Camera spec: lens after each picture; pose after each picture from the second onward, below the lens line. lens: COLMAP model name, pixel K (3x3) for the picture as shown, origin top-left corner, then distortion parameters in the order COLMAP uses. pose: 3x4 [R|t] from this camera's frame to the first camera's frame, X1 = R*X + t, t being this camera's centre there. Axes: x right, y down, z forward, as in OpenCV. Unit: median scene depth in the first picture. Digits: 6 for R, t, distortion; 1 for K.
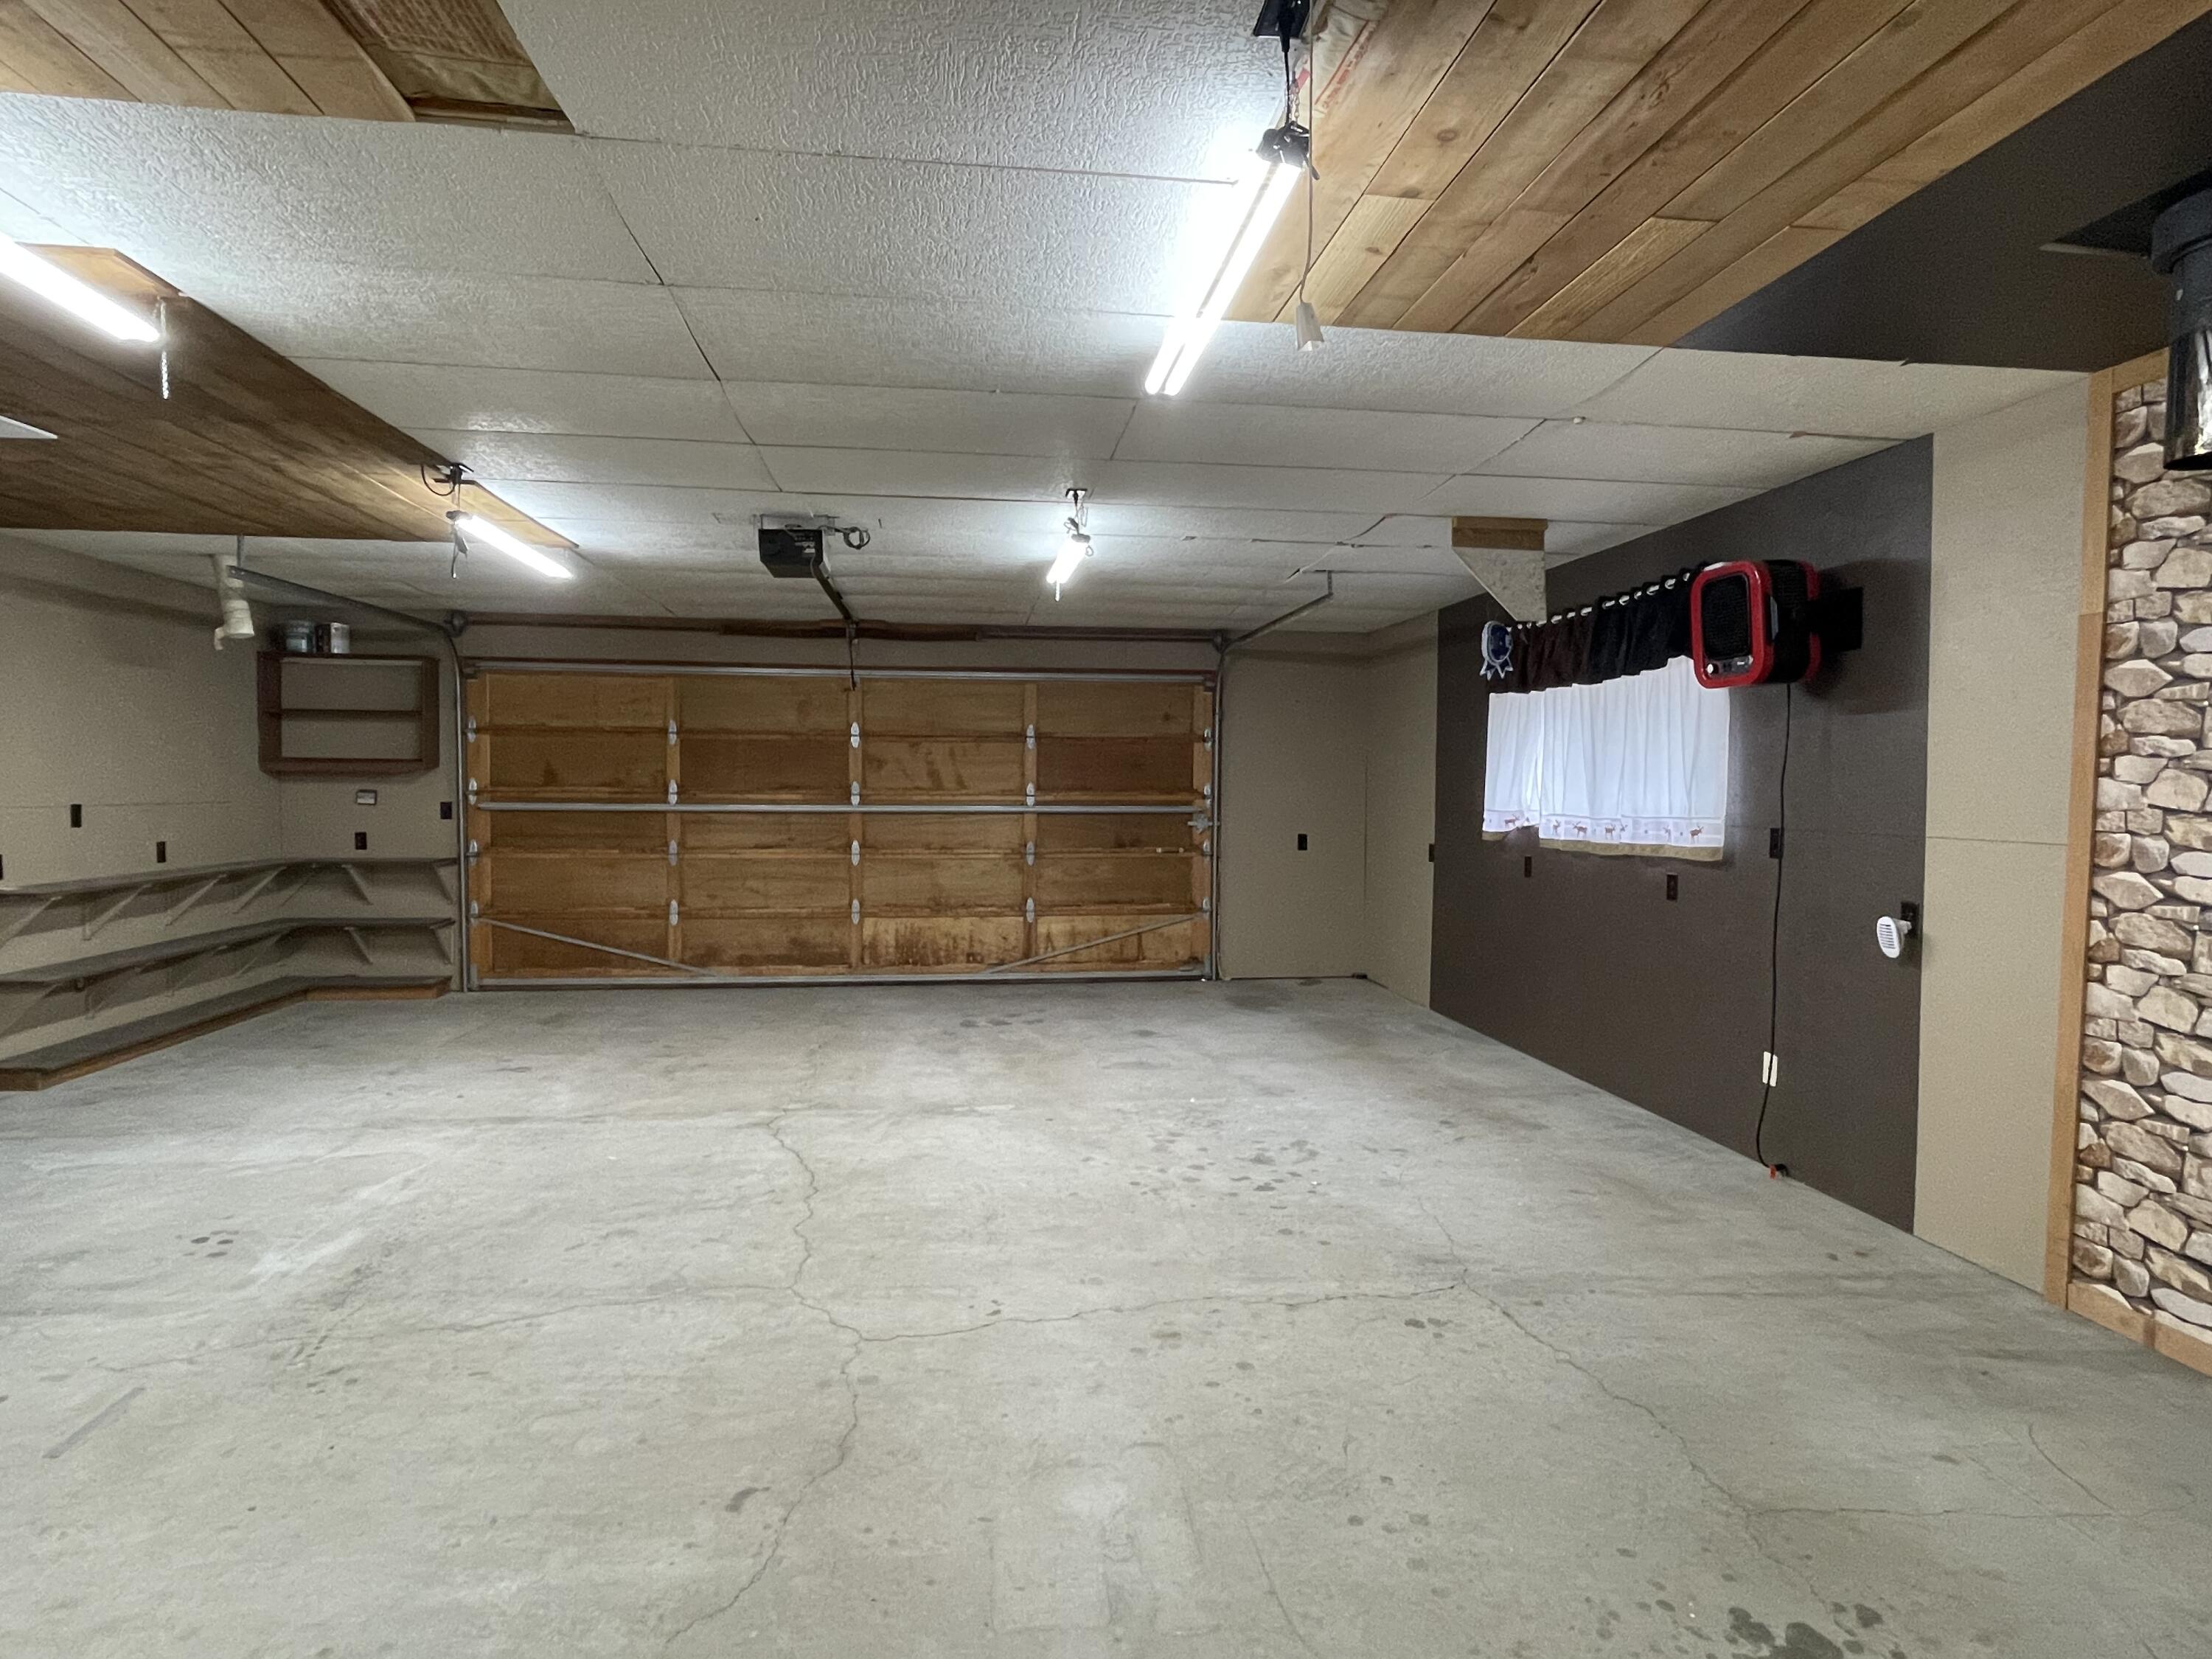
lens RADIAL K [[1185.1, 0, 1108.0], [0, 1185.1, 829.2], [0, 0, 1]] dist [0.001634, 0.000844]
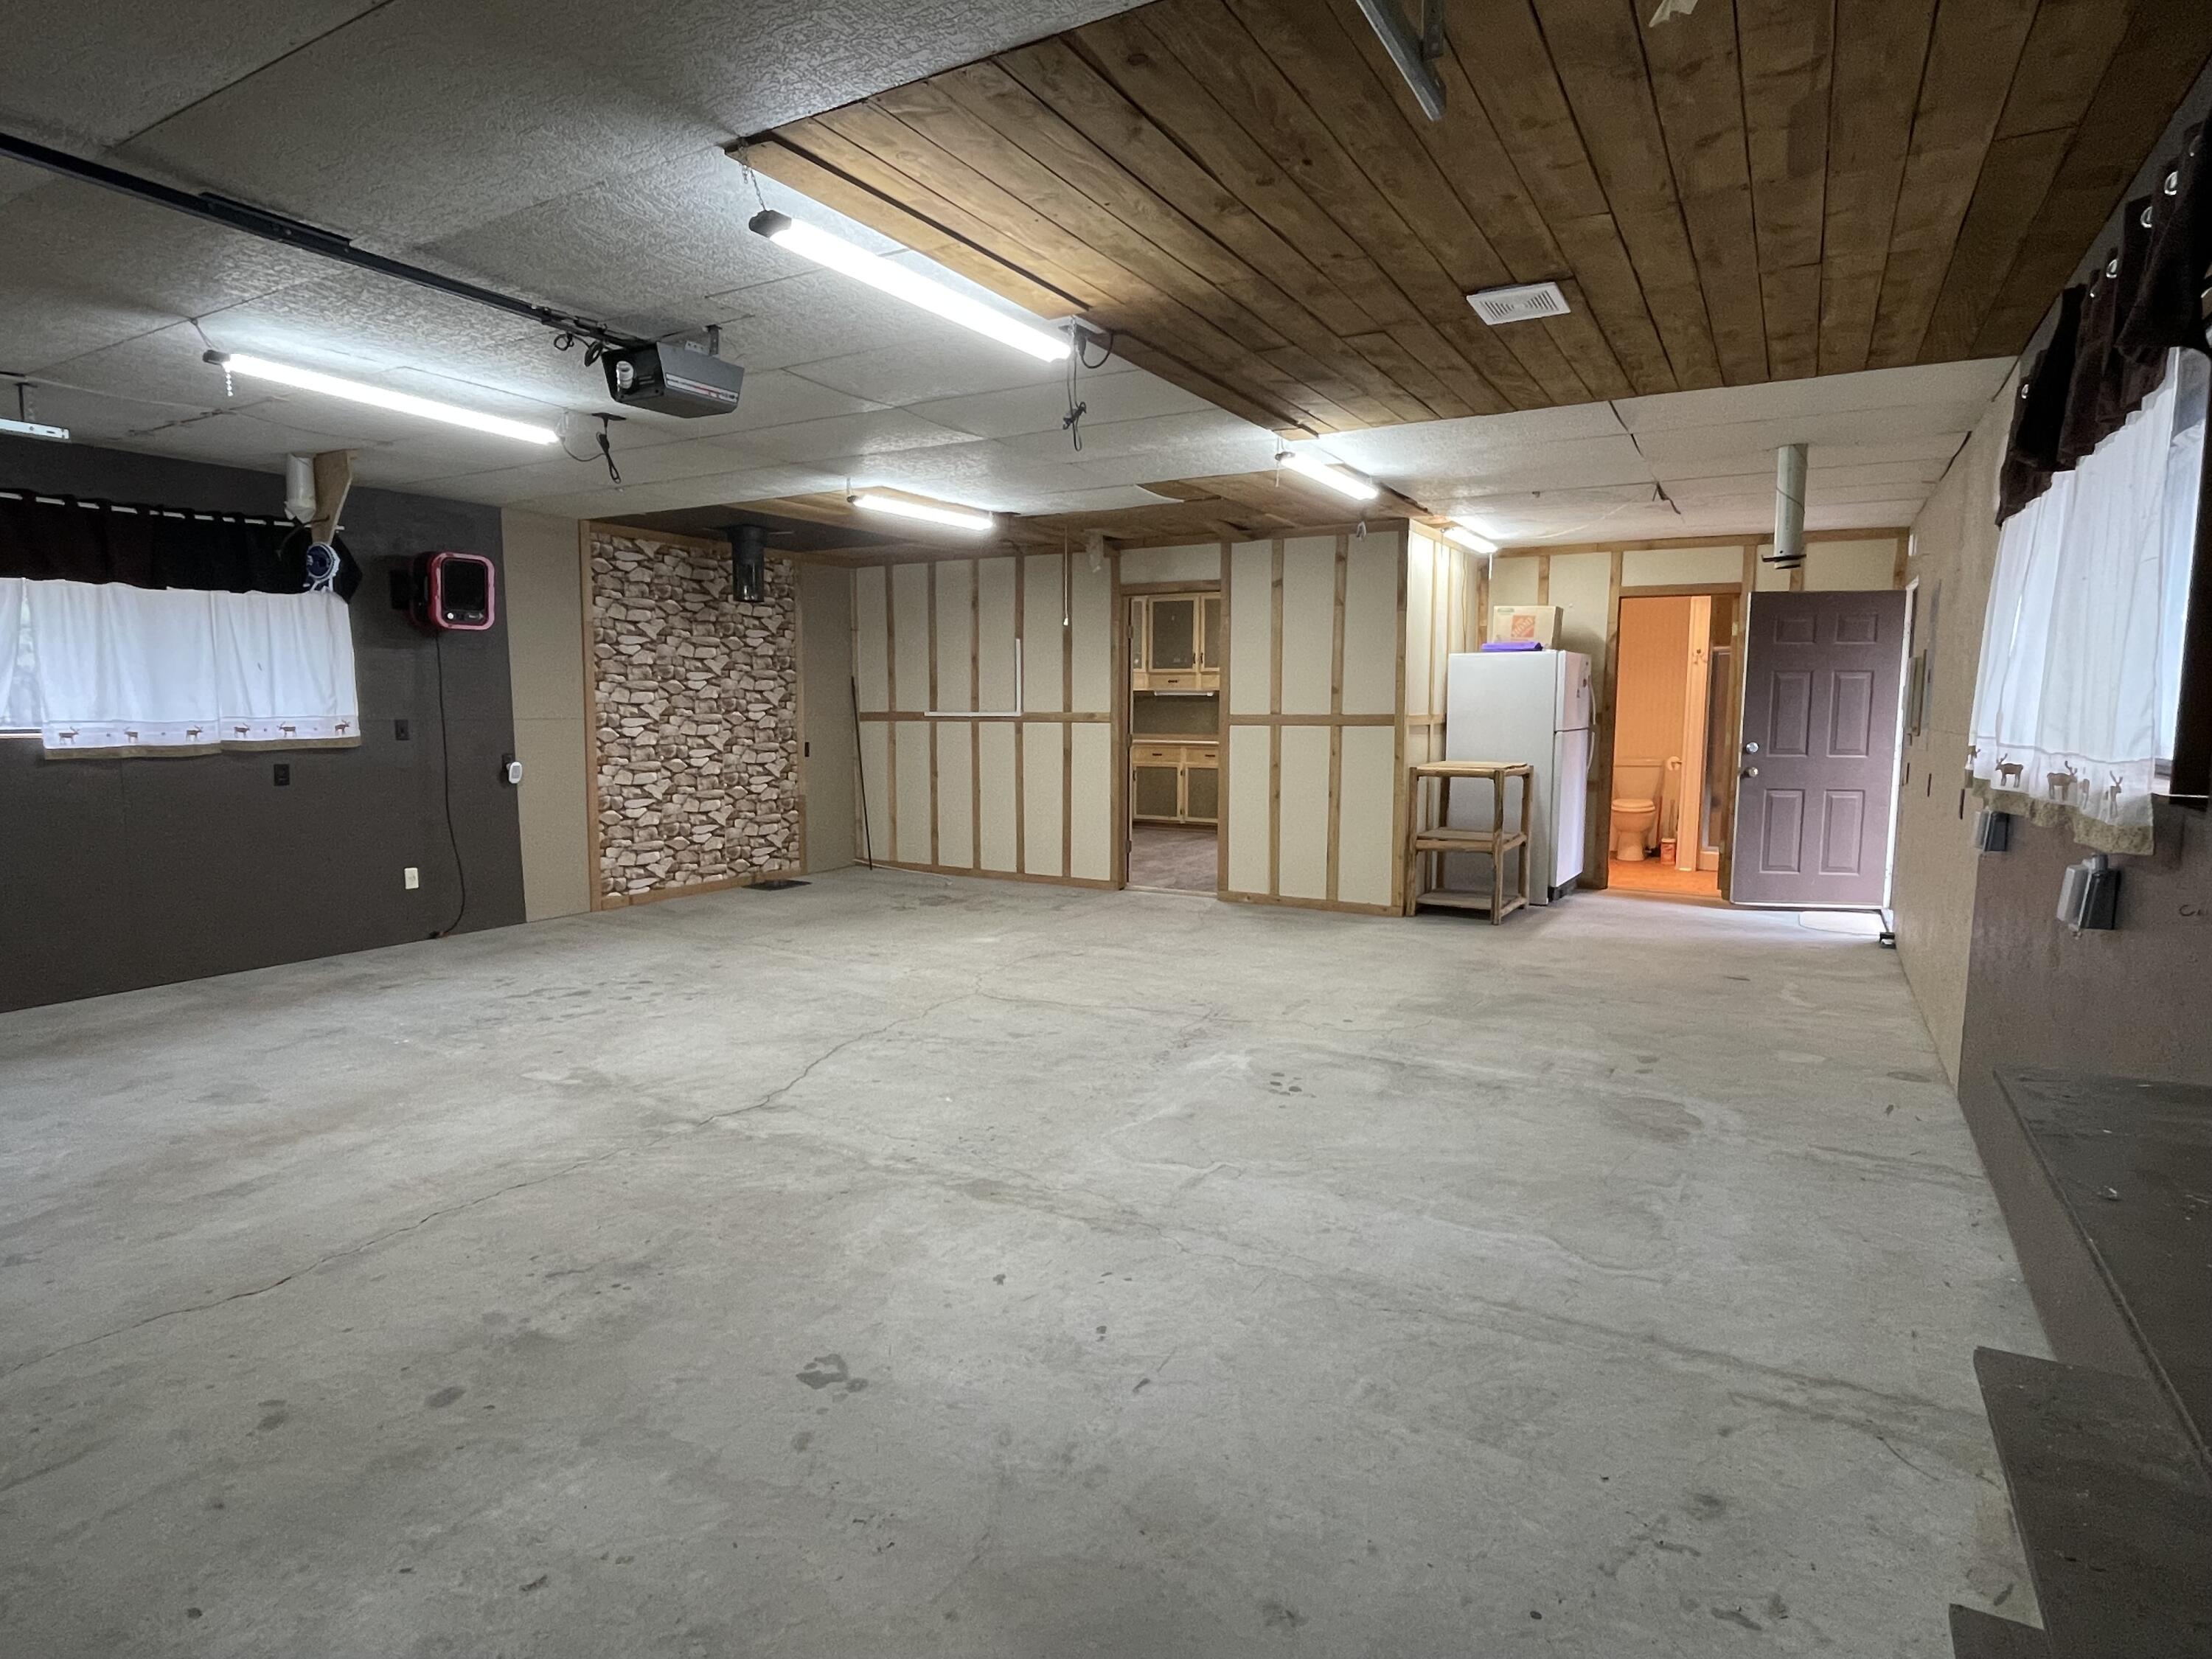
lens RADIAL K [[1185.1, 0, 1108.0], [0, 1185.1, 829.2], [0, 0, 1]] dist [0.001634, 0.000844]
pose [[-0.790812, -0.074304, 0.607532, -1.079899], [0.014693, 0.990013, 0.140209, -0.061730], [-0.611883, 0.119806, -0.781822, 1.646132]]
